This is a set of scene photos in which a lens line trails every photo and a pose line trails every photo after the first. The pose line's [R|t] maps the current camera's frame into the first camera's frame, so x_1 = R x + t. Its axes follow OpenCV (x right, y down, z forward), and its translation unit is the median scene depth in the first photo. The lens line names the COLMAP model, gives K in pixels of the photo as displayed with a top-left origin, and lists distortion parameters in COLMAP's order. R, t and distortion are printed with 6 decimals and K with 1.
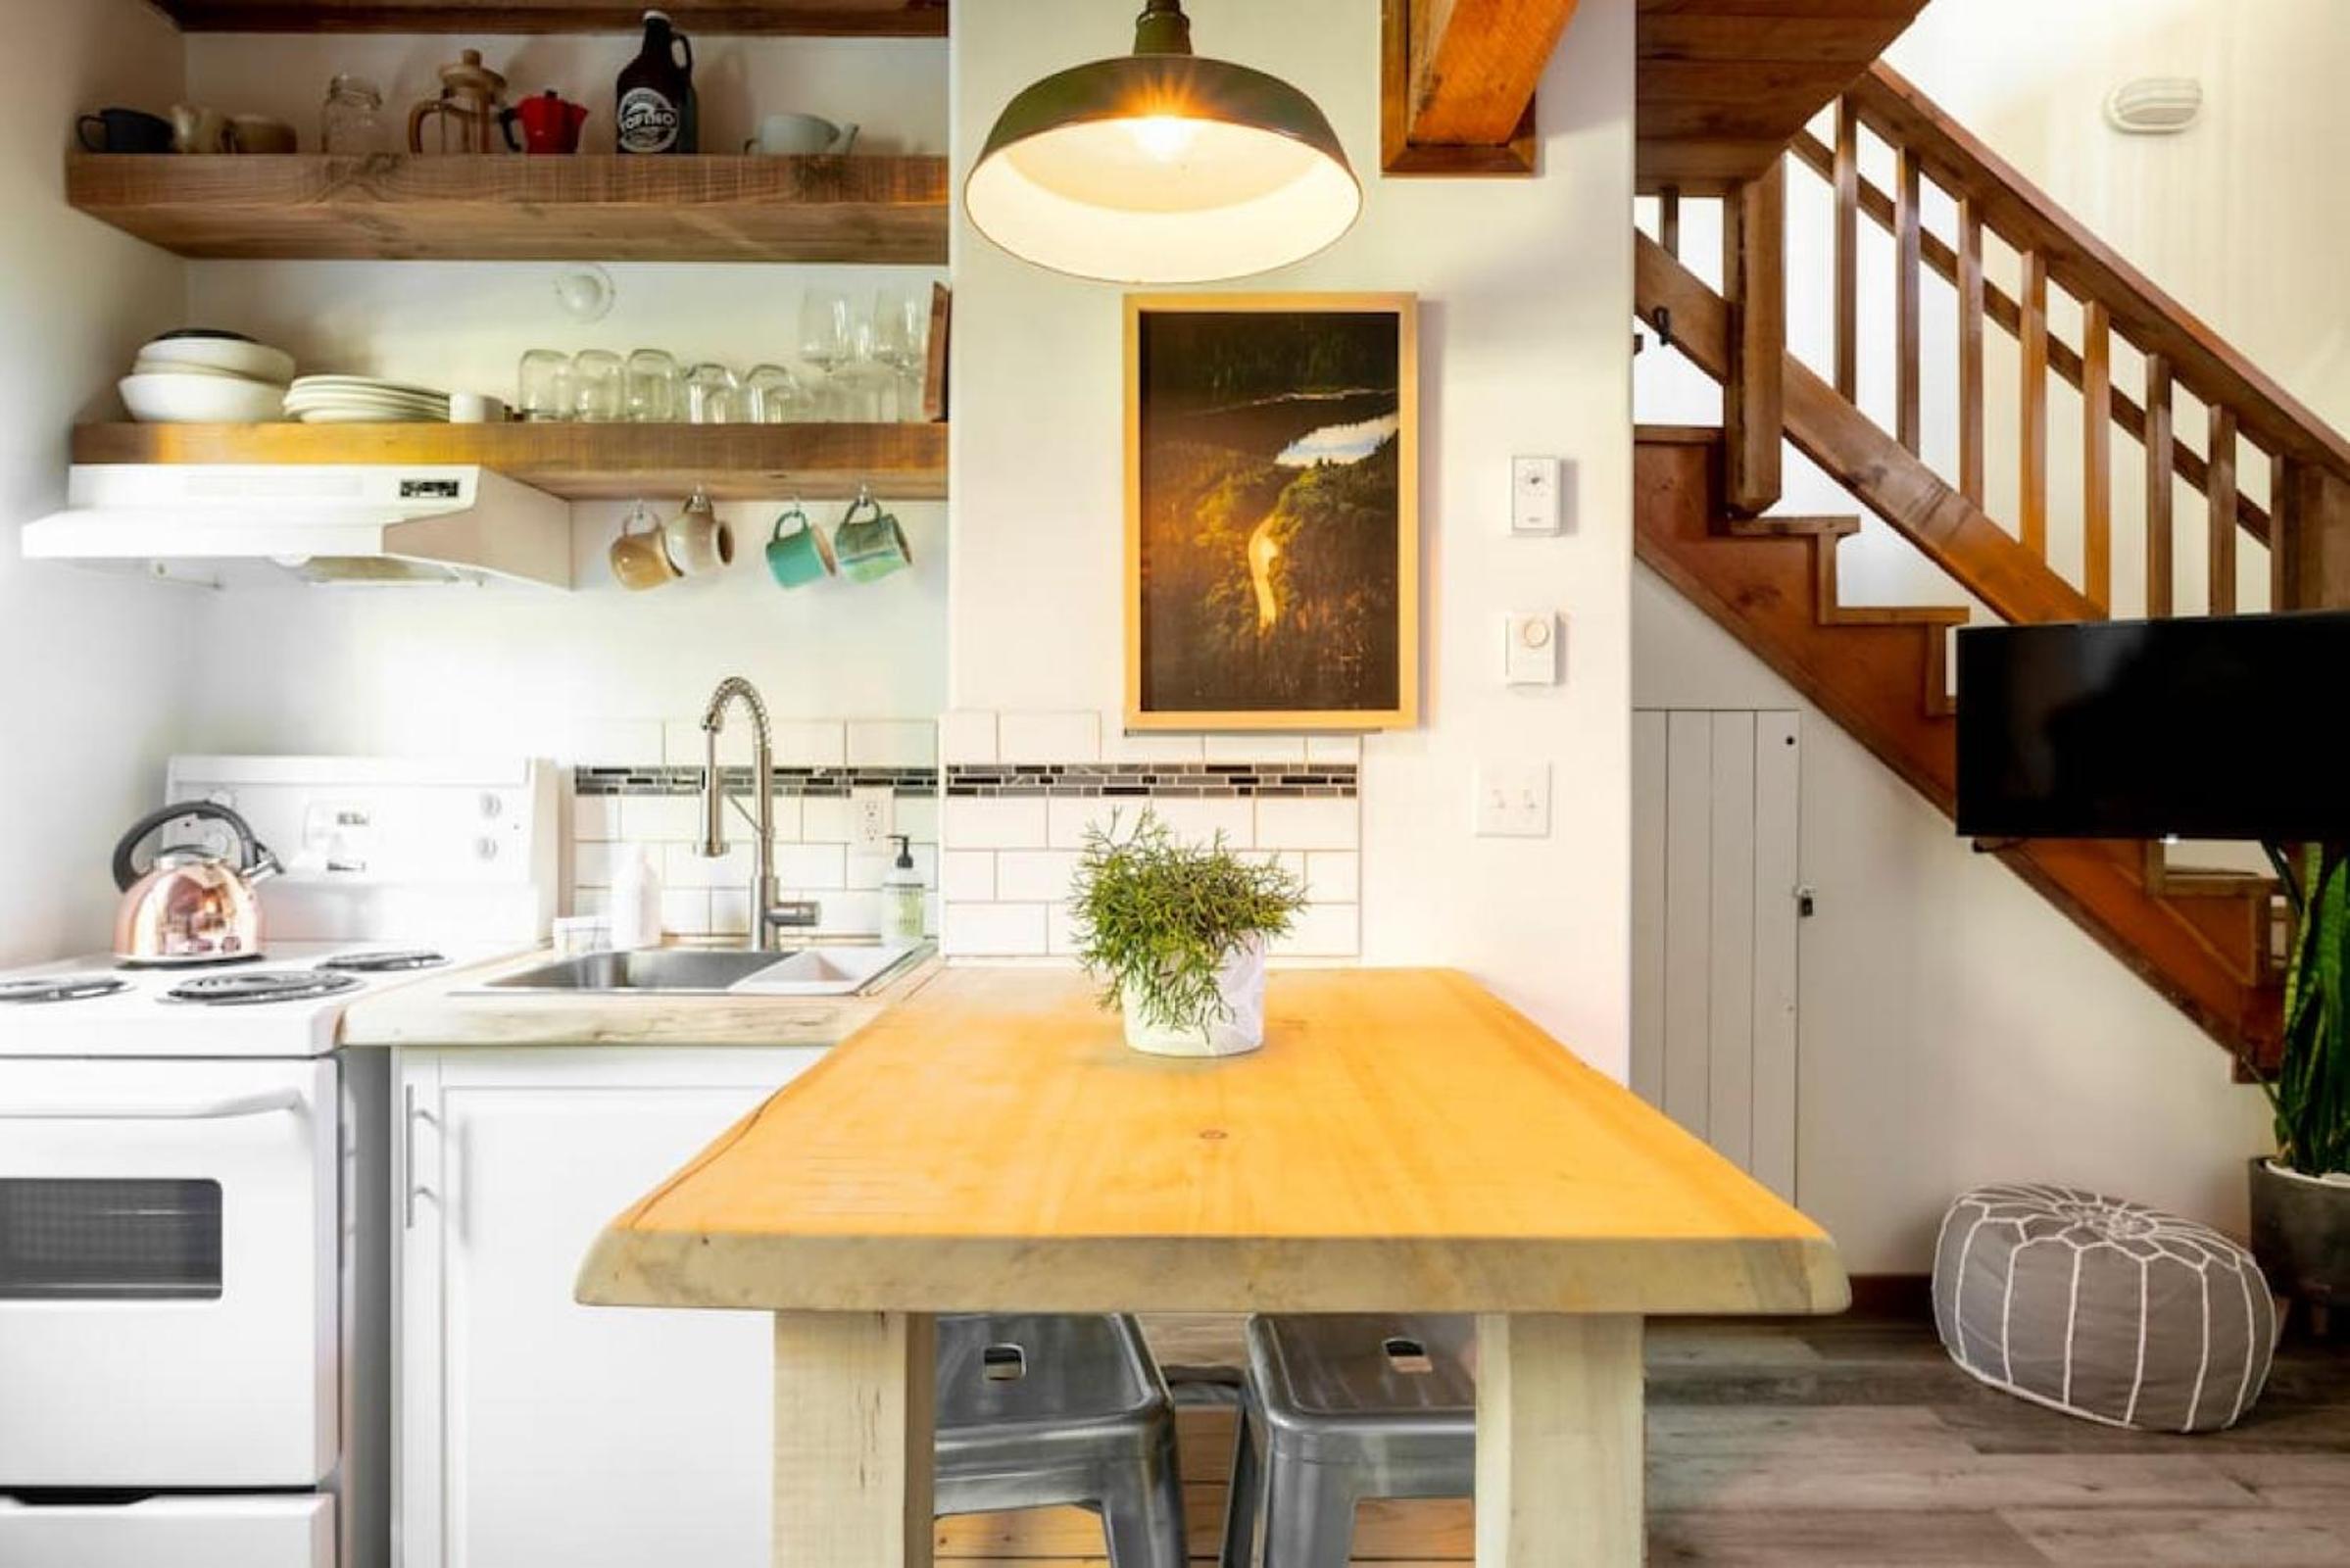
lens RADIAL K [[1336.2, 0, 1175.0], [0, 1336.2, 784.0], [0, 0, 1]] dist [-0.003080, 0.000387]
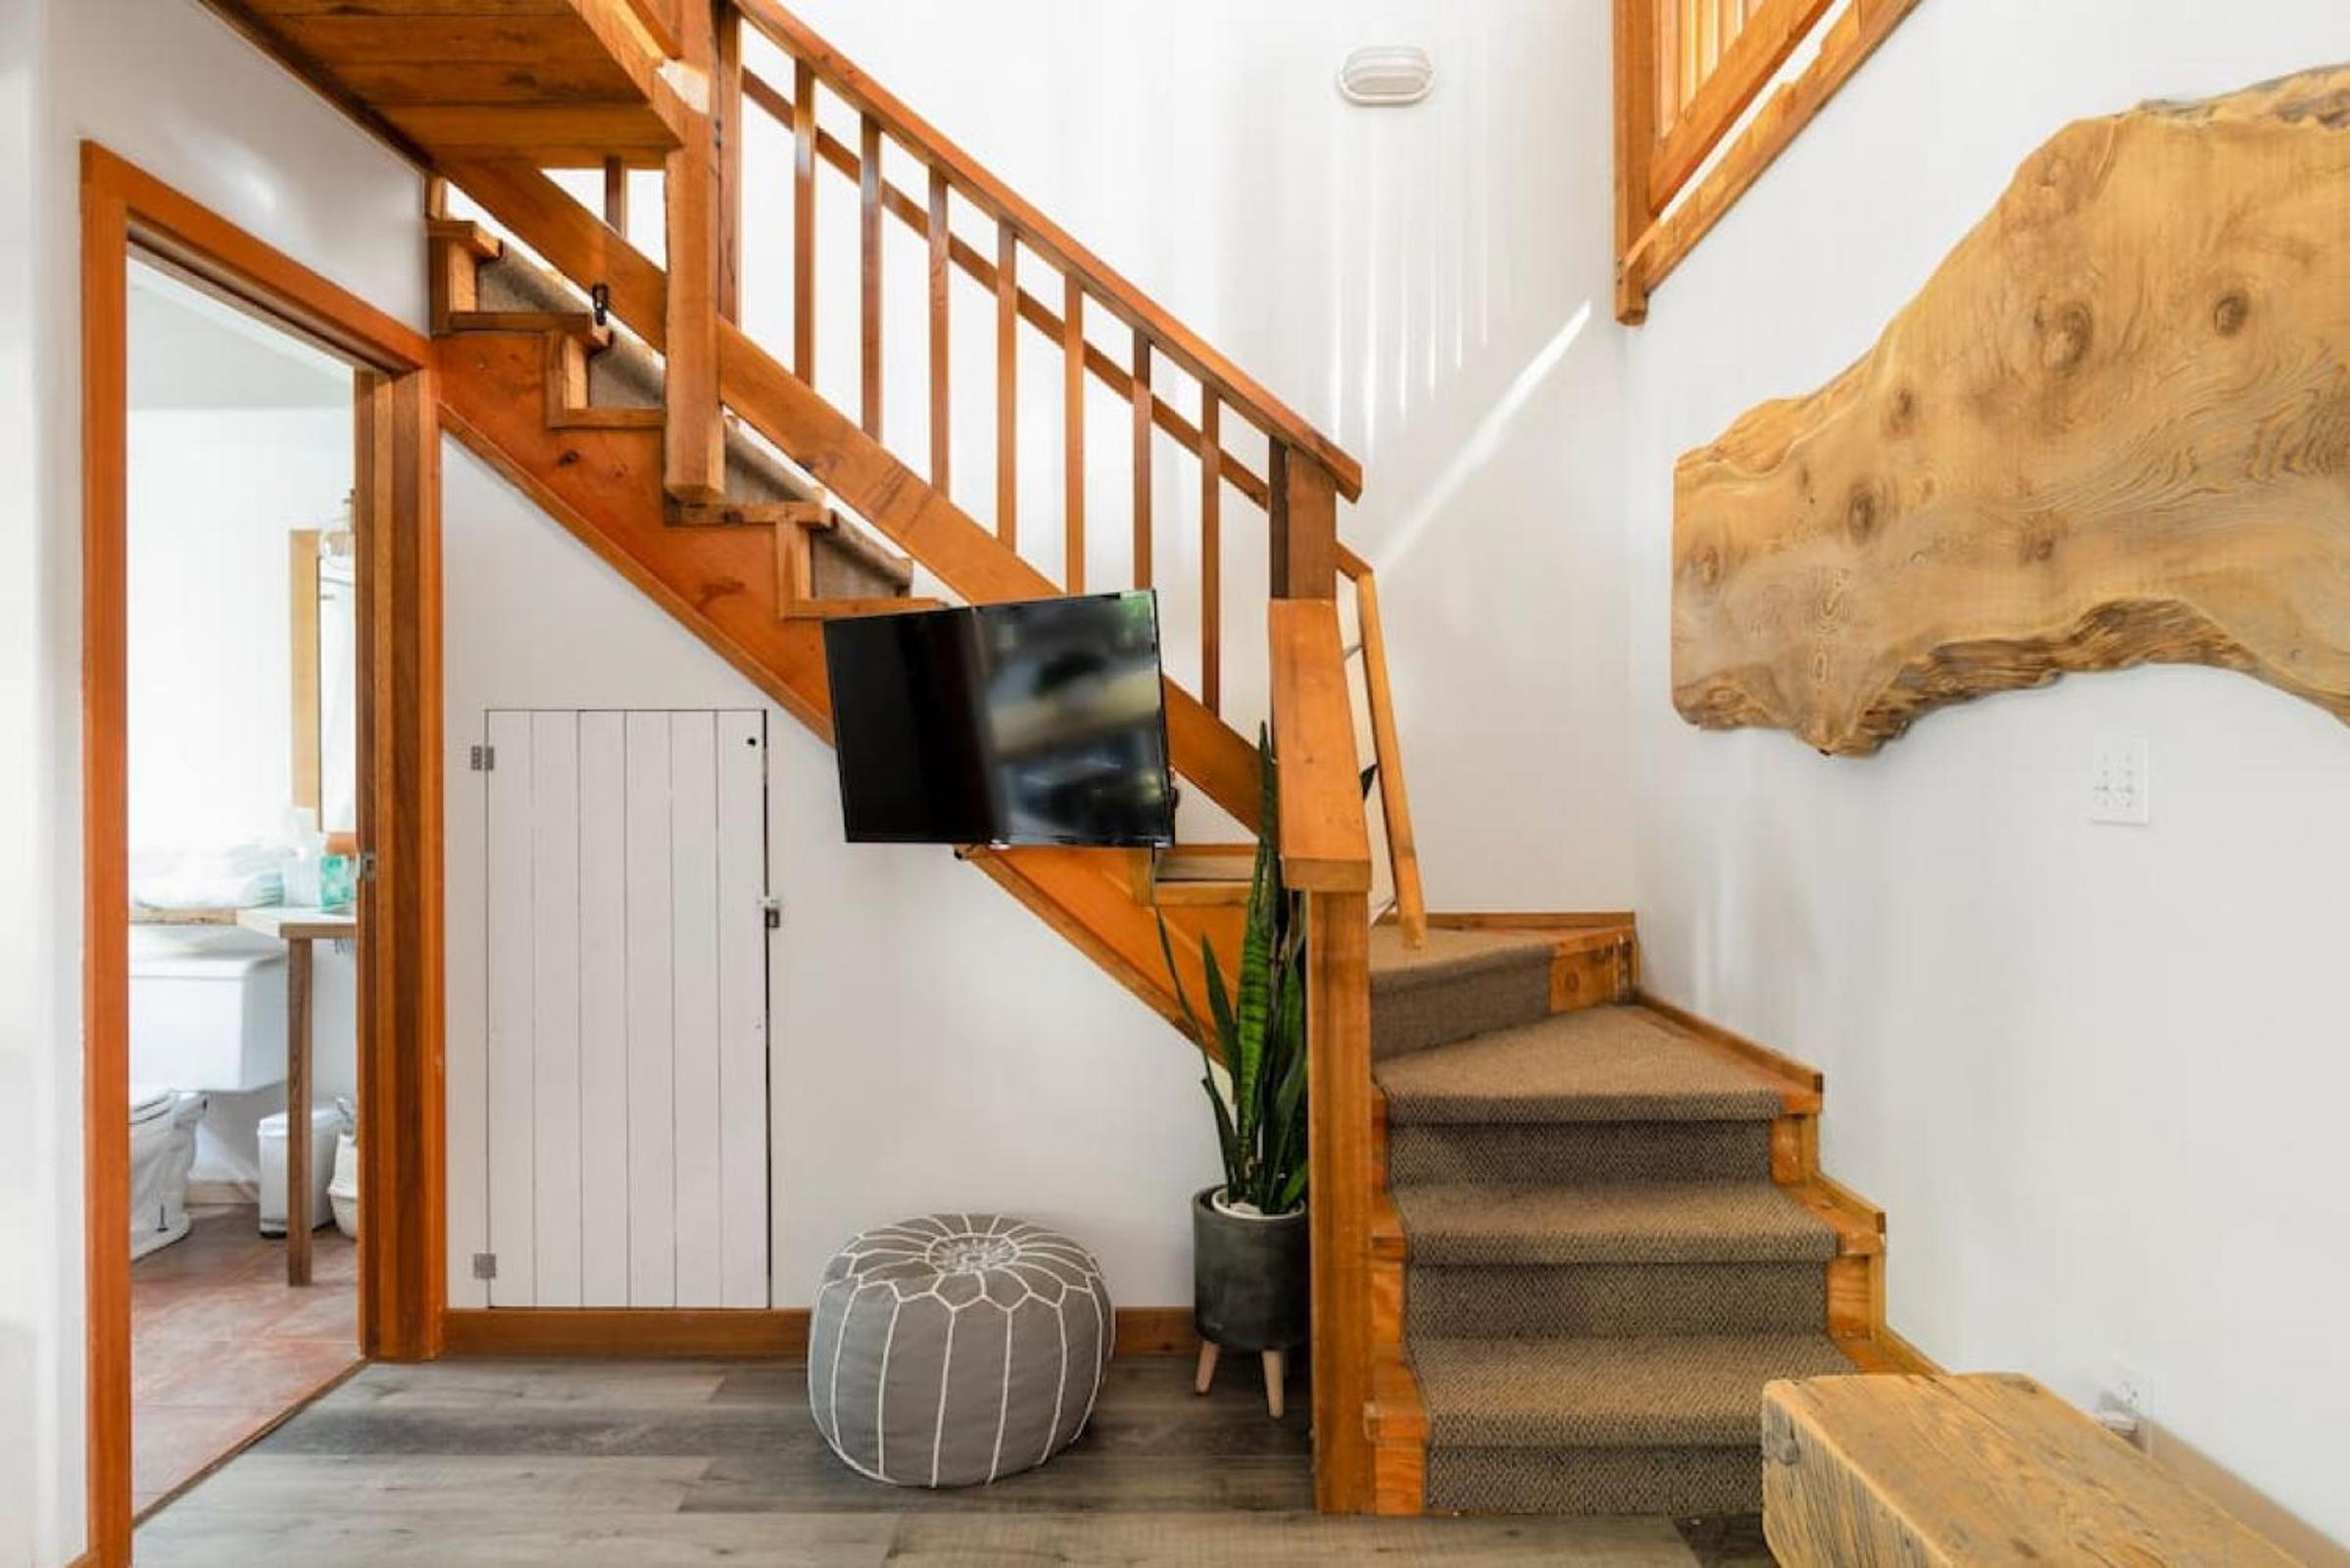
lens RADIAL K [[1336.2, 0, 1175.0], [0, 1336.2, 784.0], [0, 0, 1]] dist [-0.003080, 0.000387]
pose [[0.999917, -0.005256, -0.011758, 1.128516], [0.005177, 0.999964, -0.006750, 0.007498], [0.011793, 0.006689, 0.999908, 0.089677]]
